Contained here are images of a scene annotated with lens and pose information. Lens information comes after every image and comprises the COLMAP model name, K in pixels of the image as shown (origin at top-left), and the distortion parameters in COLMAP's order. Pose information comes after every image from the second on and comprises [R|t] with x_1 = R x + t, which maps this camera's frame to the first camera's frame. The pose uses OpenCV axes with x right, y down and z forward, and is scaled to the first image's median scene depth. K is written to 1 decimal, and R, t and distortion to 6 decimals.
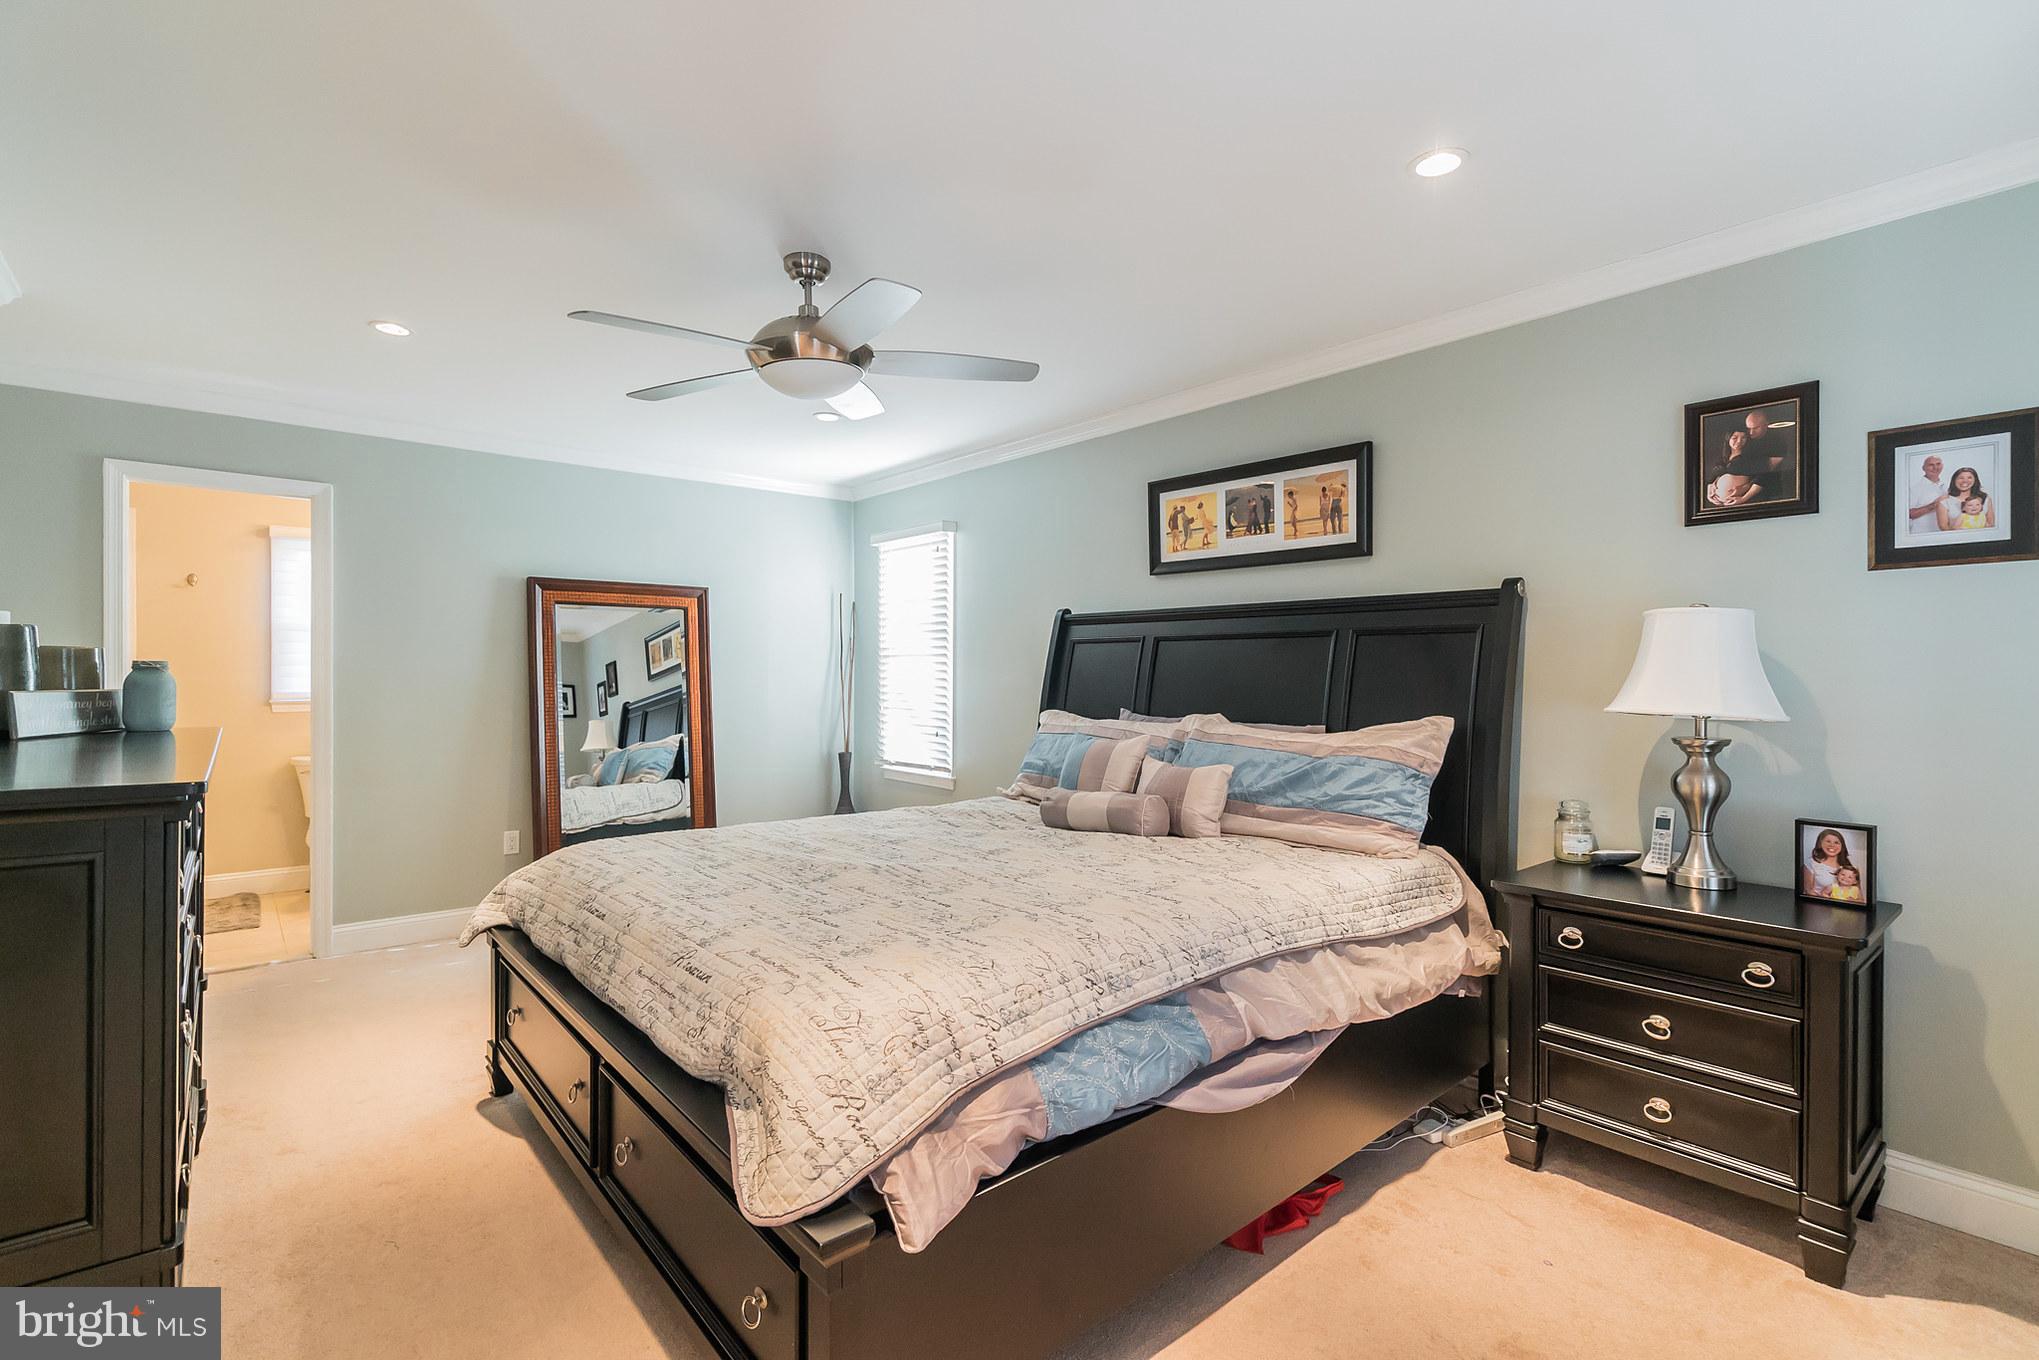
lens RADIAL K [[943.0, 0, 1015.5], [0, 943.0, 672.9], [0, 0, 1]] dist [-0.002129, -0.000077]
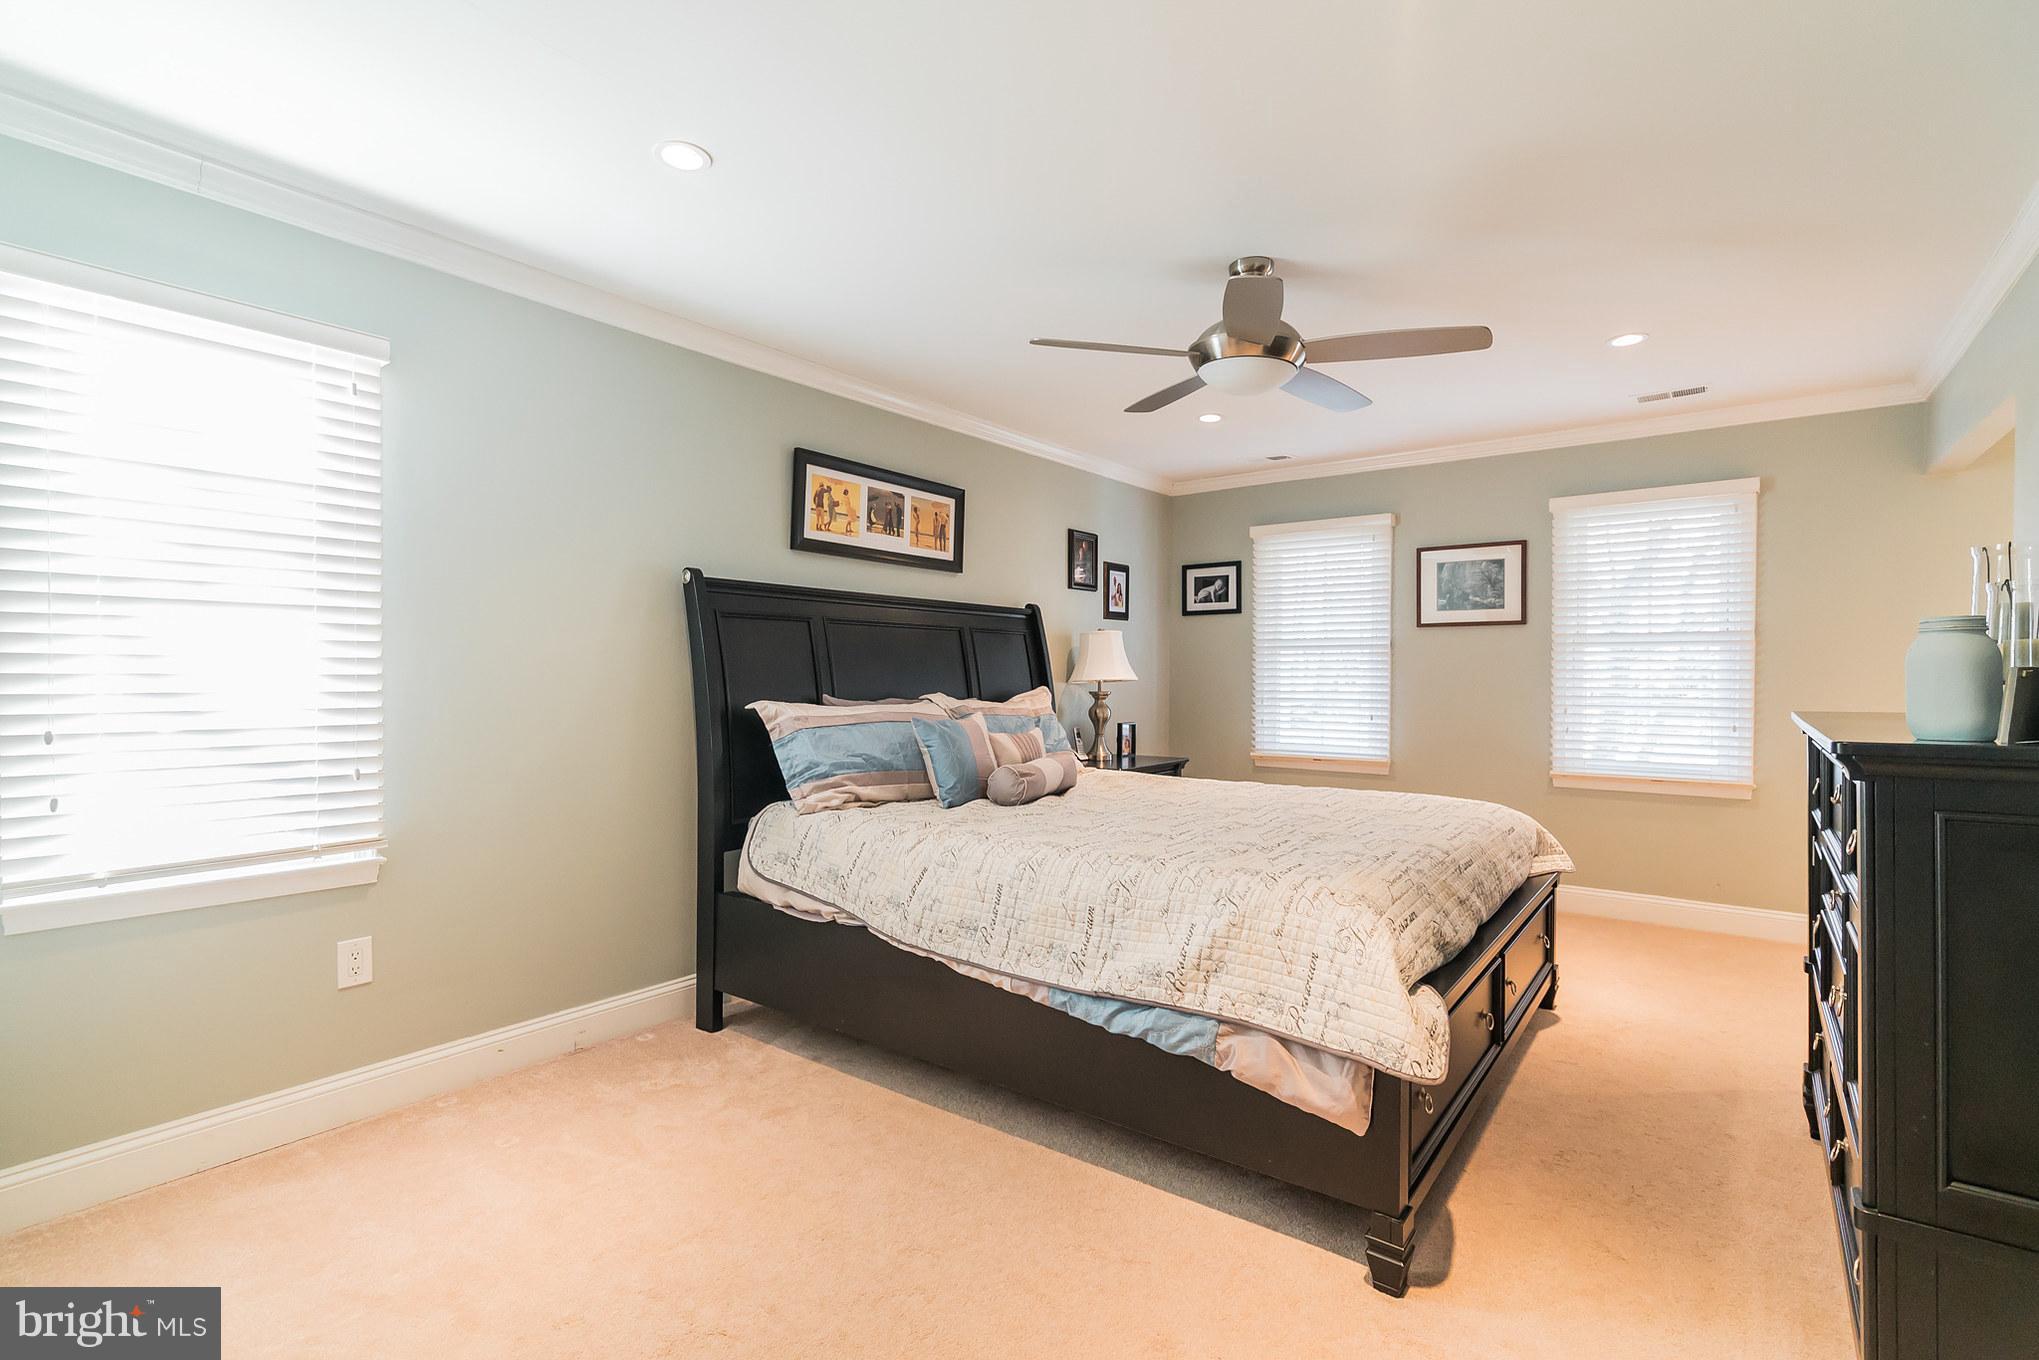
lens RADIAL K [[943.0, 0, 1016.0], [0, 943.0, 677.7], [0, 0, 1]] dist [-0.002129, -0.000077]
pose [[-0.211533, -0.006070, 0.977352, -0.855070], [-0.001914, 0.999981, 0.005796, 0.016887], [-0.977369, -0.000644, -0.211541, 1.056875]]
